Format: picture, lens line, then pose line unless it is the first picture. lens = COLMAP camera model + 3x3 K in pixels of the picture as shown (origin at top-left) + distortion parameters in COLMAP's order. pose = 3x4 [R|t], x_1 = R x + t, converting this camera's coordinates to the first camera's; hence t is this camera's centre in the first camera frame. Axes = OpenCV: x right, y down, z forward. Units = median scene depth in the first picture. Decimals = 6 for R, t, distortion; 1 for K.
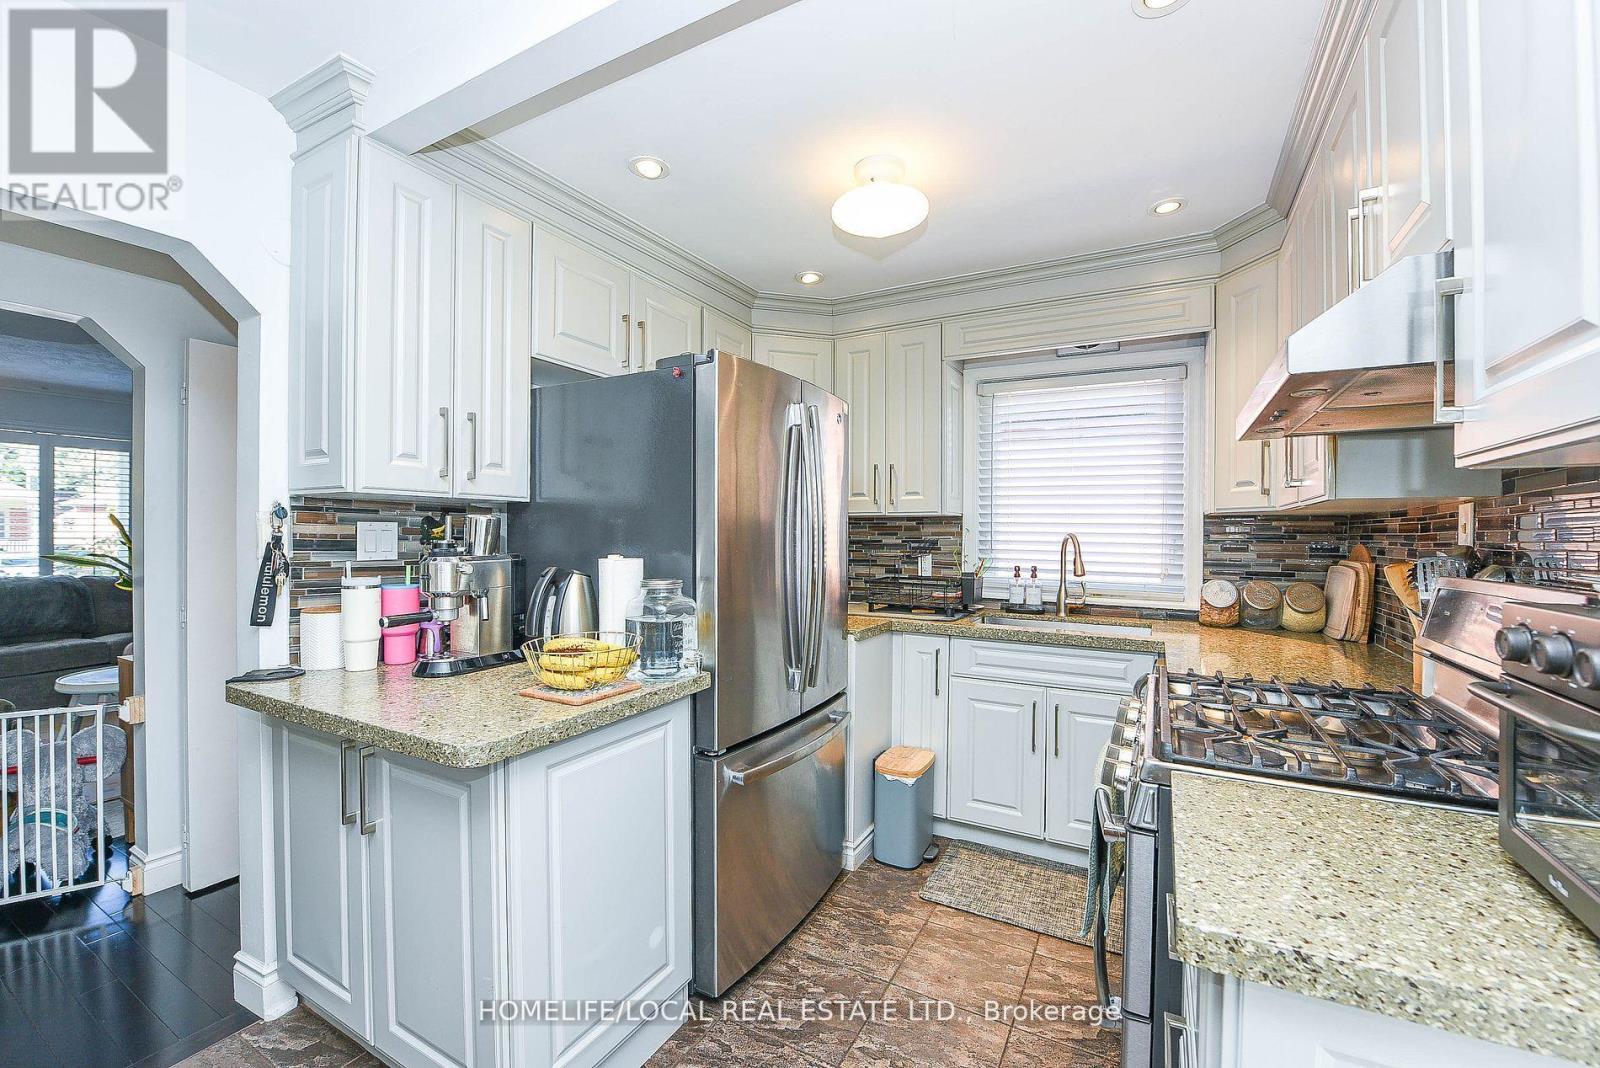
lens RADIAL K [[641.3, 0, 783.6], [0, 641.3, 534.5], [0, 0, 1]] dist [-0.016033, -0.002164]
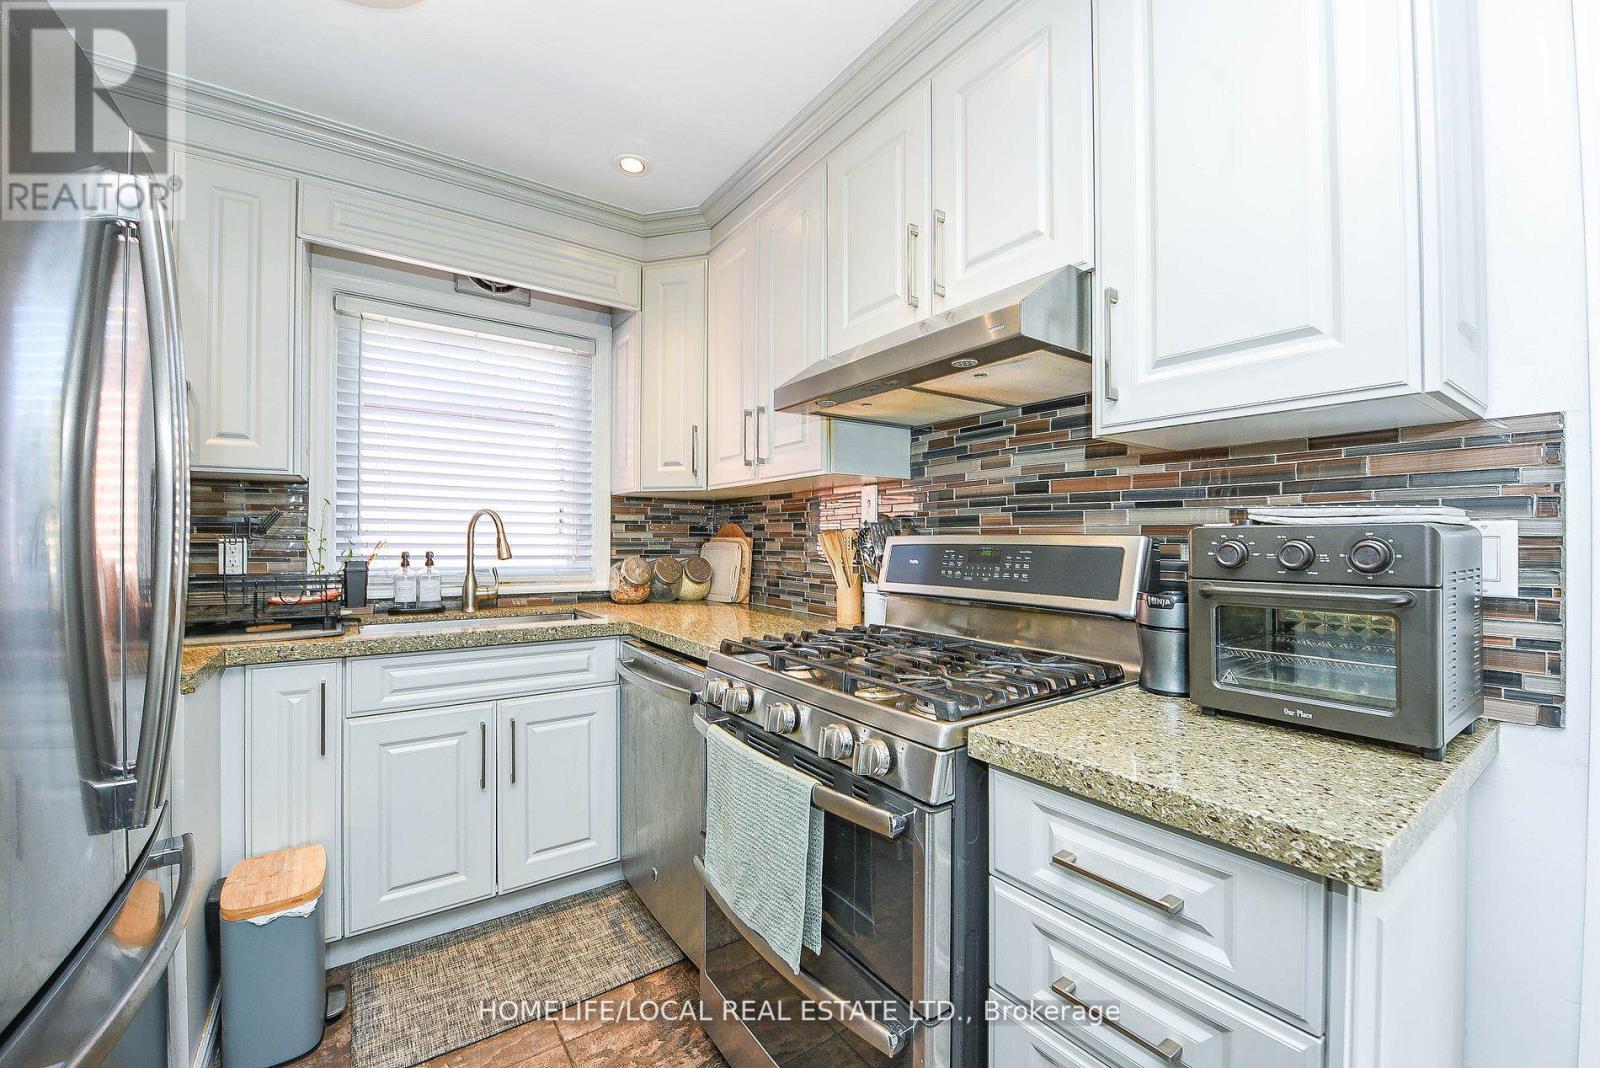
lens RADIAL K [[641.3, 0, 798.6], [0, 641.3, 537.7], [0, 0, 1]] dist [-0.016033, -0.002164]
pose [[0.428327, -0.002535, 0.903620, -0.126100], [-0.001982, 0.999991, 0.003744, 0.032619], [-0.903621, -0.003395, 0.428318, 0.302466]]
